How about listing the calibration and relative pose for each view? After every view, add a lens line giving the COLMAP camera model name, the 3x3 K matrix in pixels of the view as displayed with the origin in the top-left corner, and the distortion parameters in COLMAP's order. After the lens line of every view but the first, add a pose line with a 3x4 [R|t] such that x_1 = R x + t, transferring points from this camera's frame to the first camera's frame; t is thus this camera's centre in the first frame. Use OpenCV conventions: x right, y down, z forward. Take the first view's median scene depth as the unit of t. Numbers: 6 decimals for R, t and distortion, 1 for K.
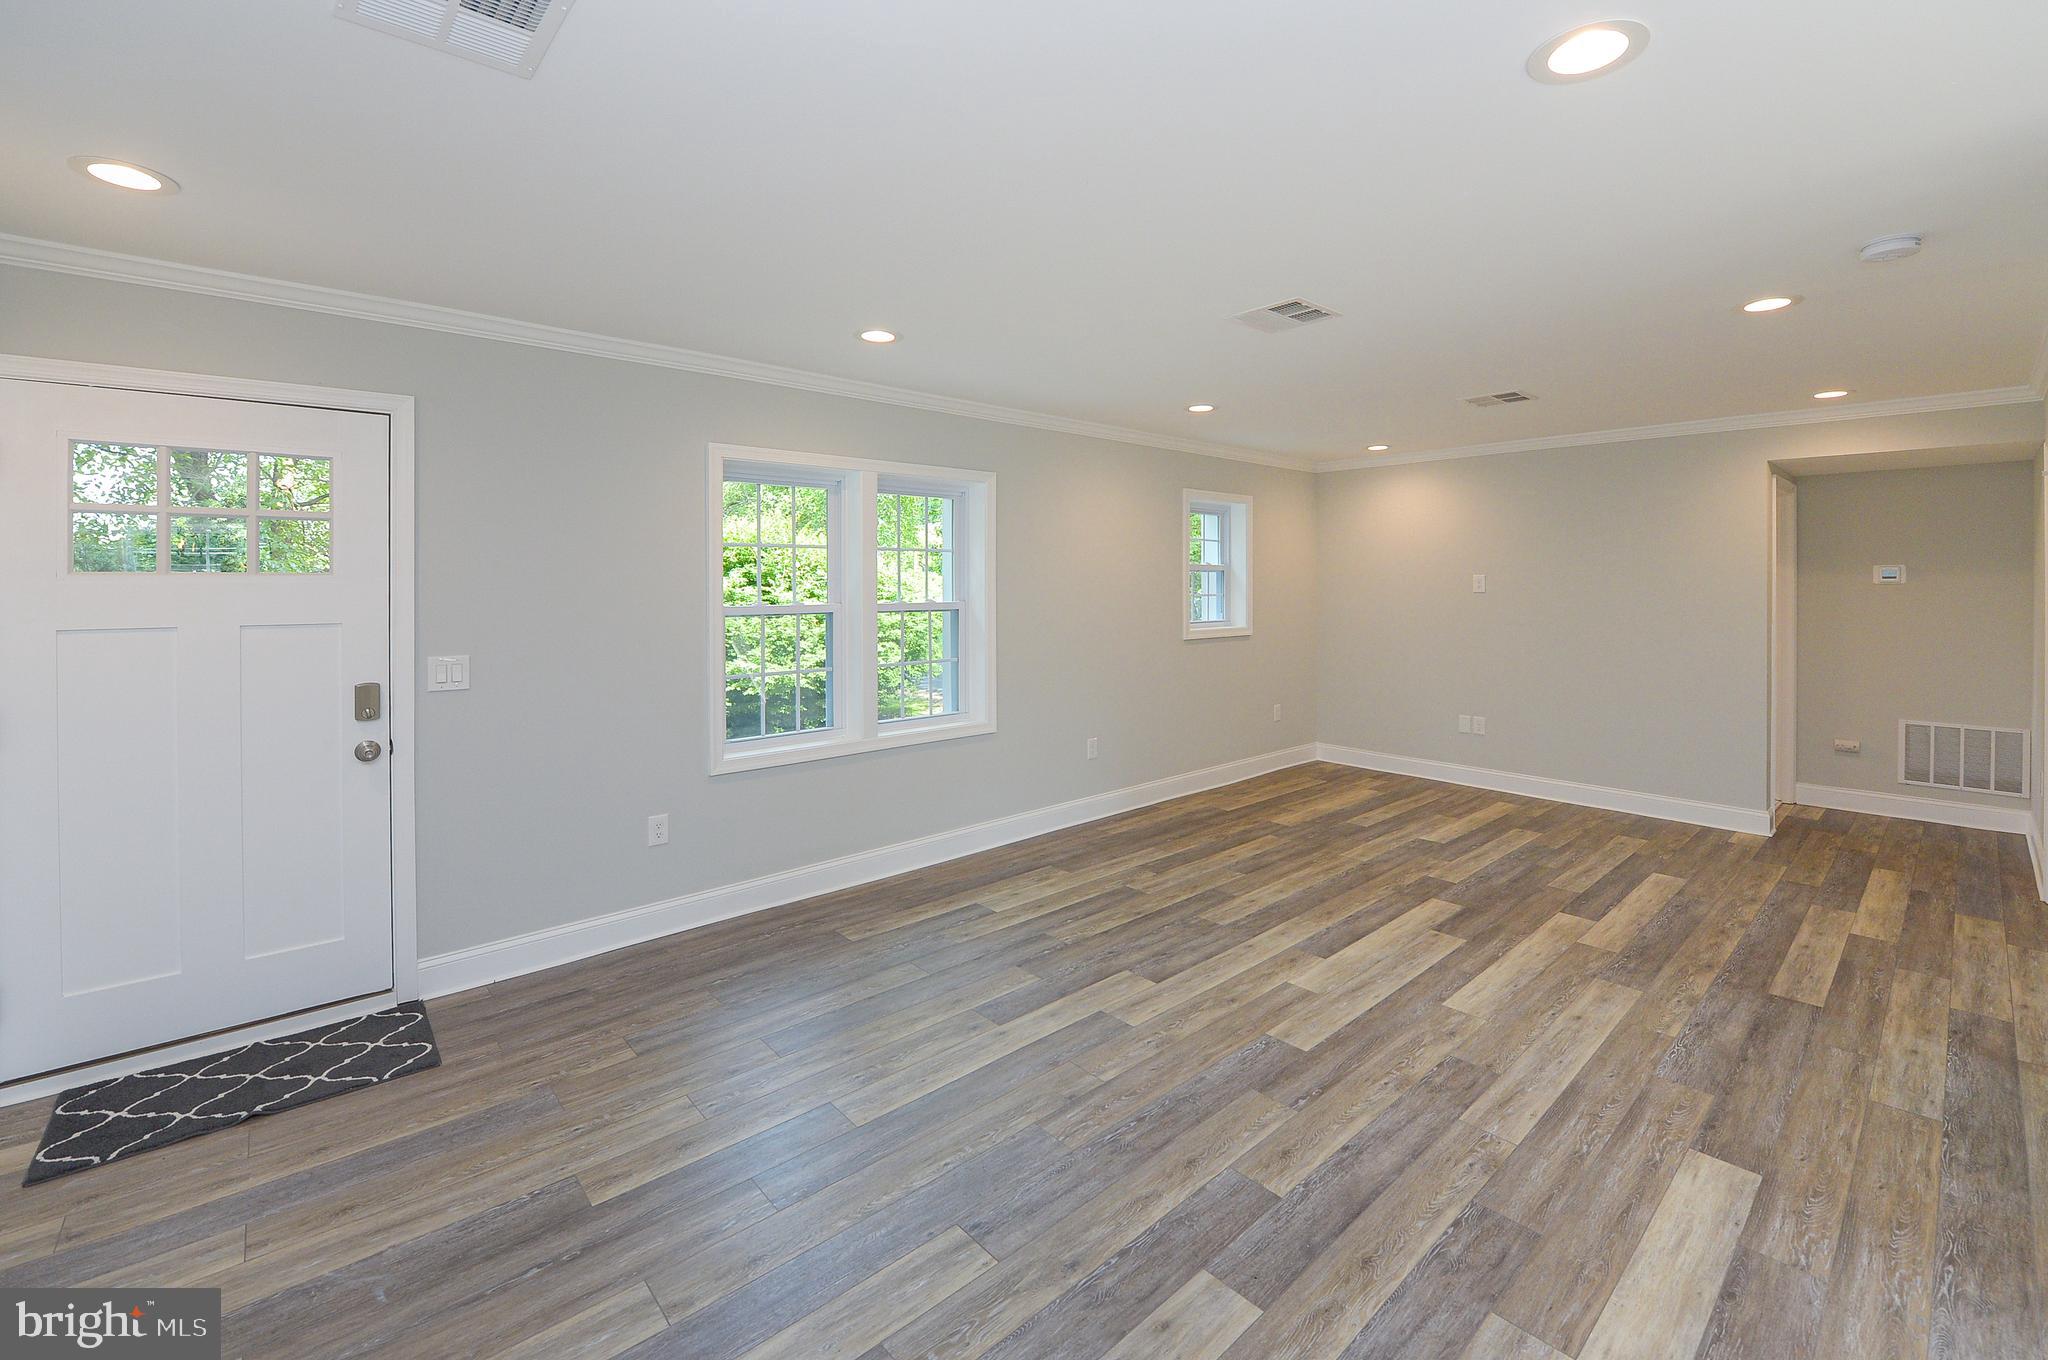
lens RADIAL K [[864.4, 0, 1032.8], [0, 864.4, 590.8], [0, 0, 1]] dist [-0.020446, -0.000414]
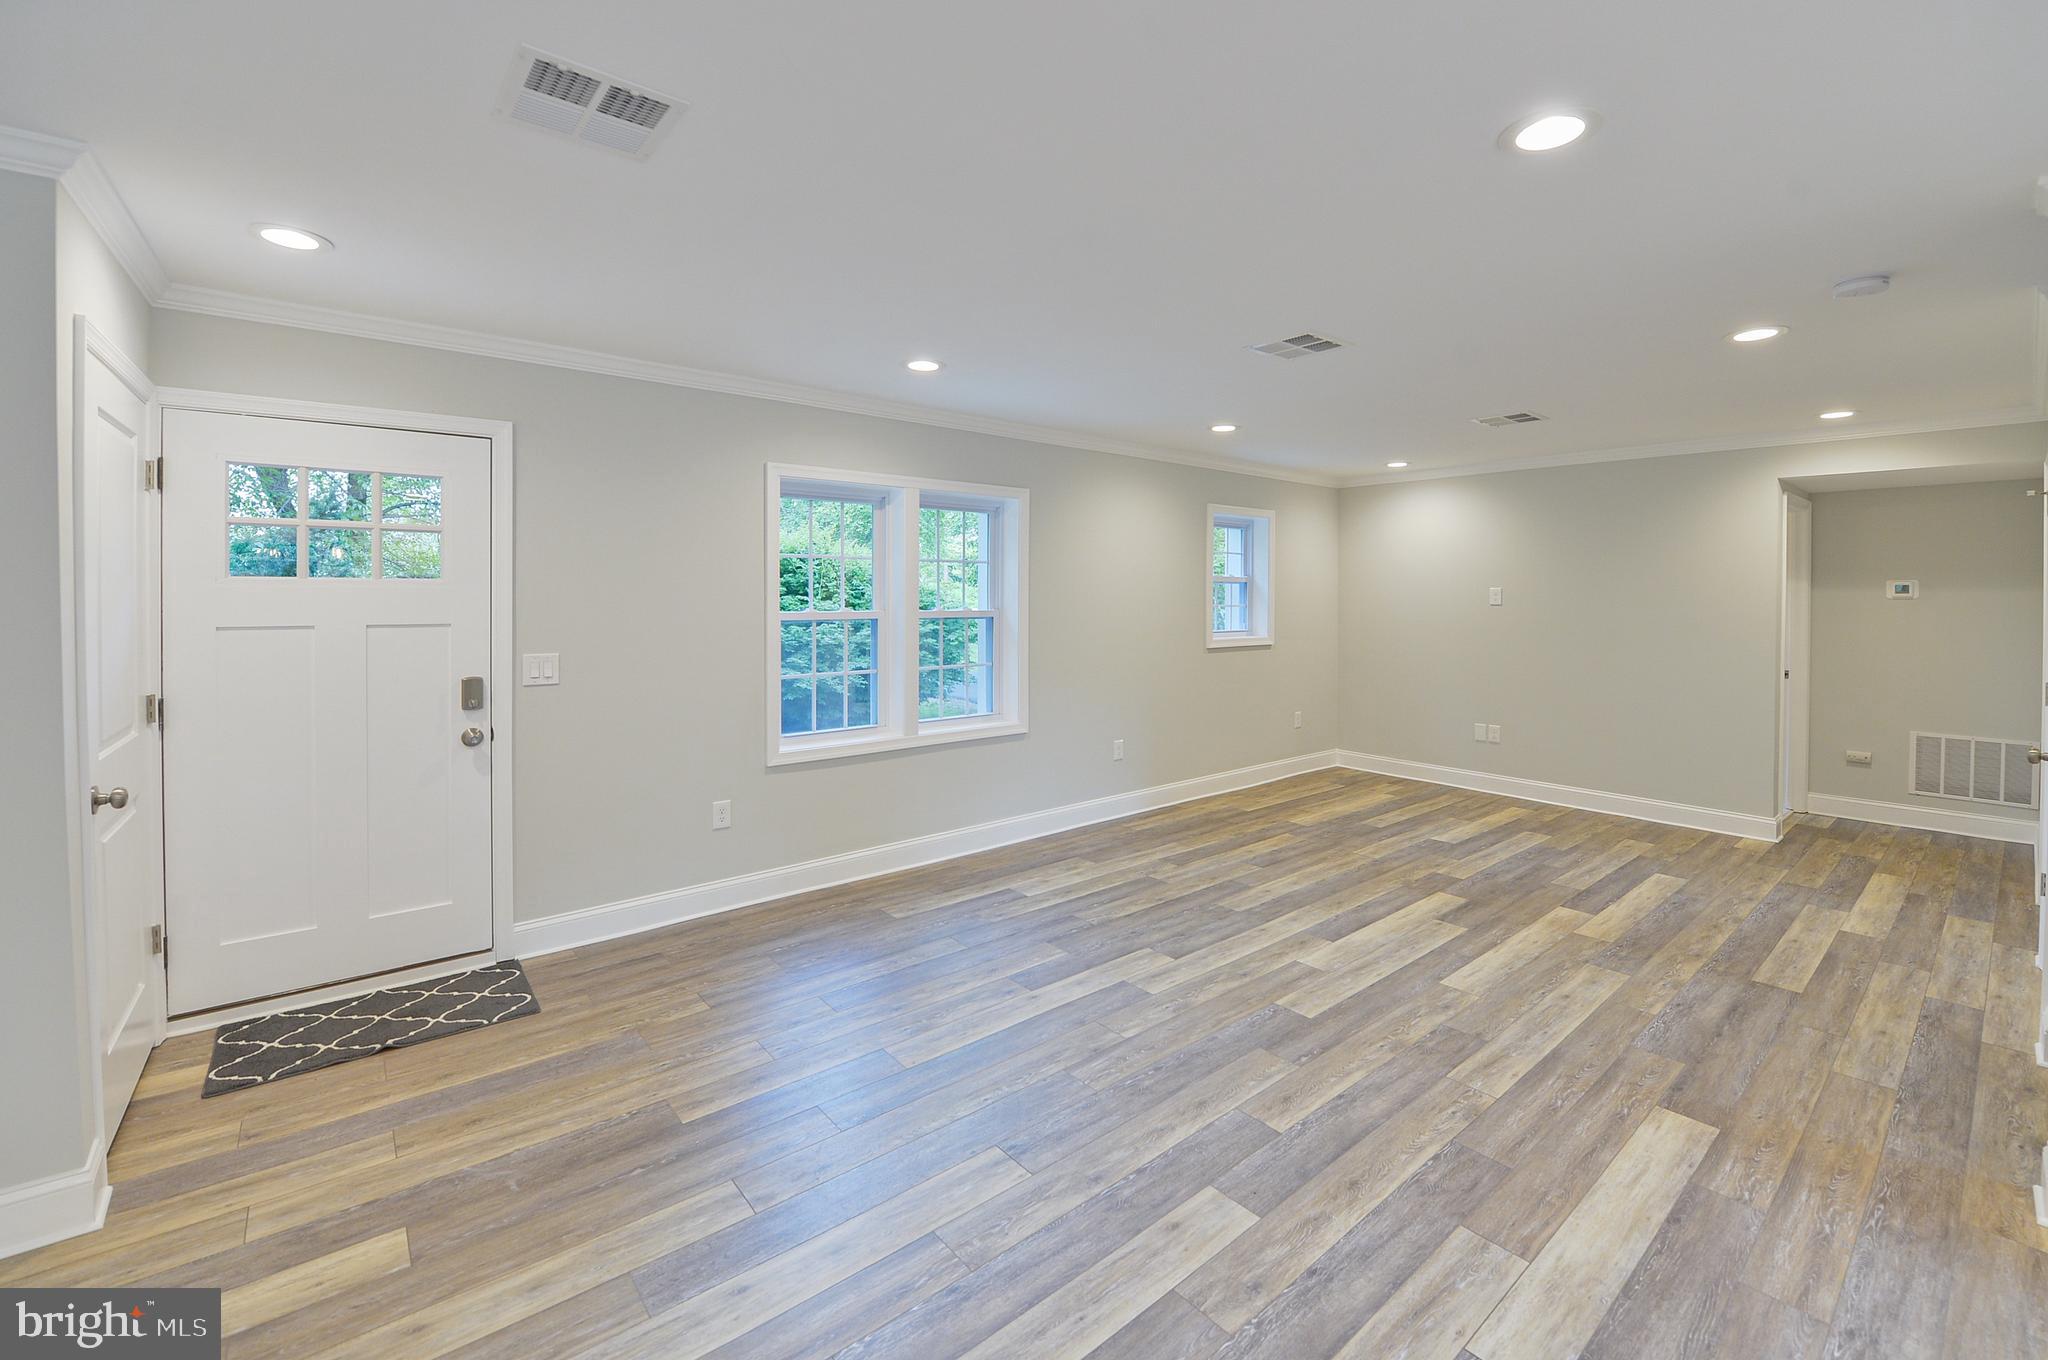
lens RADIAL K [[862.2, 0, 1026.2], [0, 862.2, 608.4], [0, 0, 1]] dist [-0.020285, -0.000776]
pose [[0.999173, 0.006417, -0.040145, -0.004558], [-0.006130, 0.999955, 0.007274, 0.005507], [0.040190, -0.007022, 0.999167, -0.106594]]
